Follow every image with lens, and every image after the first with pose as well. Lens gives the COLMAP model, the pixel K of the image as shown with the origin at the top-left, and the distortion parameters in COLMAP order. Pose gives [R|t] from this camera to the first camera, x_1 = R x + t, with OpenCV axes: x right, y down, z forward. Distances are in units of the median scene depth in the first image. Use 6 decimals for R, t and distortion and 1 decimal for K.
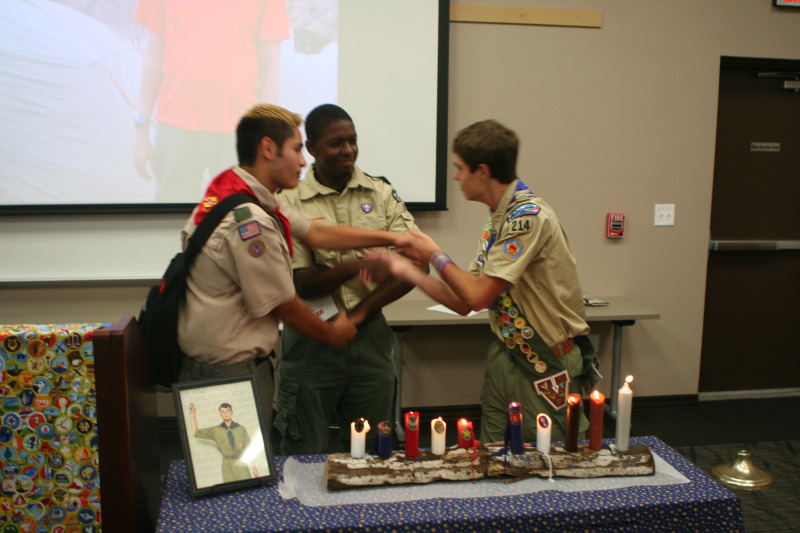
lens RADIAL K [[898.8, 0, 404.4], [0, 898.8, 269.5], [0, 0, 1]] dist [-0.117323, 0.094684]
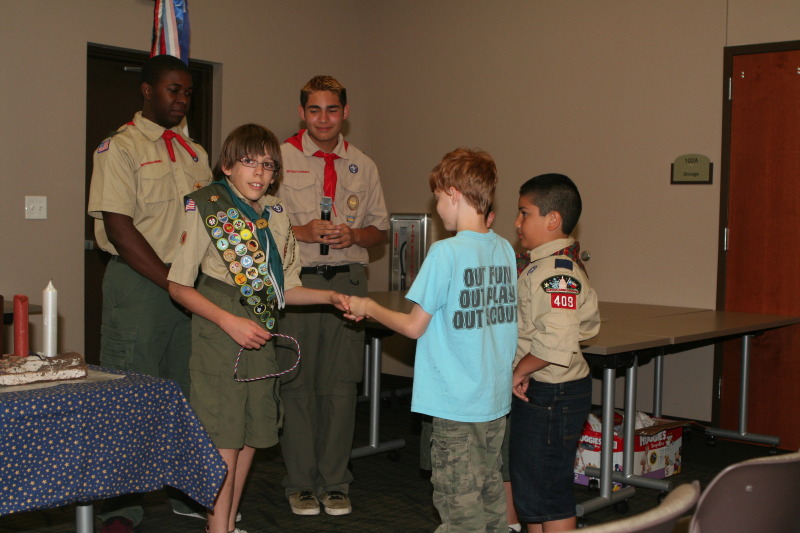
lens RADIAL K [[1020.5, 0, 400.0], [0, 1020.5, 266.5], [0, 0, 1]] dist [-0.083773, 0.048442]
pose [[0.783121, -0.026839, 0.621290, -0.133830], [0.090123, 0.993419, -0.070683, 0.229072], [-0.615305, 0.111346, 0.780386, -0.075605]]
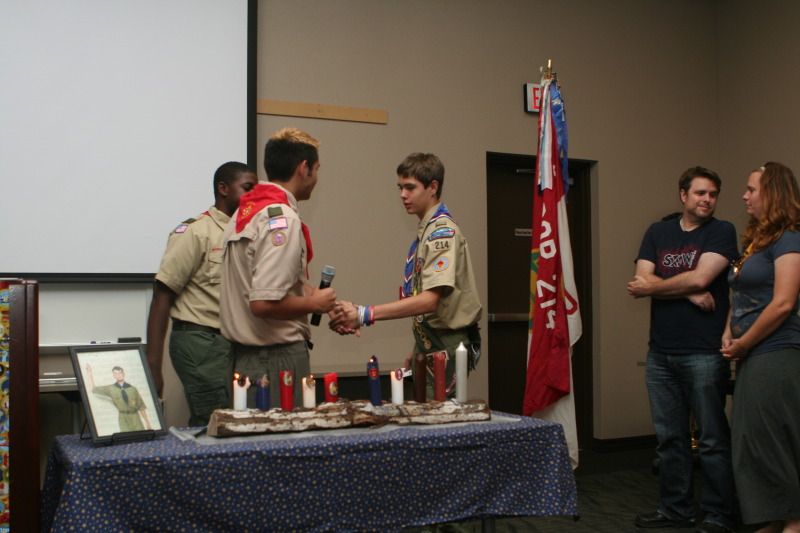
lens RADIAL K [[898.8, 0, 404.4], [0, 898.8, 269.5], [0, 0, 1]] dist [-0.117323, 0.094684]
pose [[0.961289, -0.010360, 0.275348, -0.162190], [0.061802, 0.981940, -0.178814, 0.250878], [-0.268523, 0.188909, 0.944568, -0.141942]]
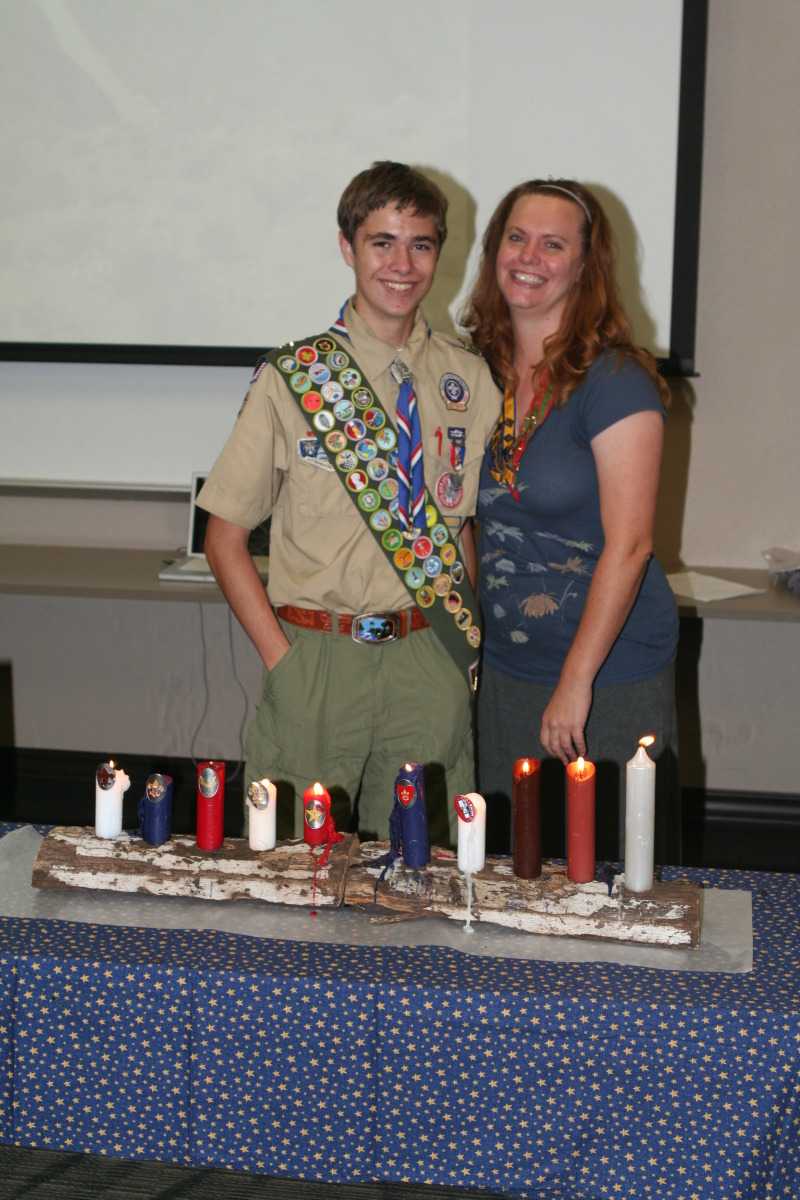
lens RADIAL K [[1879.6, 0, 400.0], [0, 1879.6, 600.0], [0, 0, 1]] dist [-0.083462, 0.050557]
pose [[0.944466, 0.068183, -0.321458, 0.457892], [-0.050375, 0.996716, 0.063404, -0.006405], [0.324725, -0.043690, 0.944799, 0.026600]]
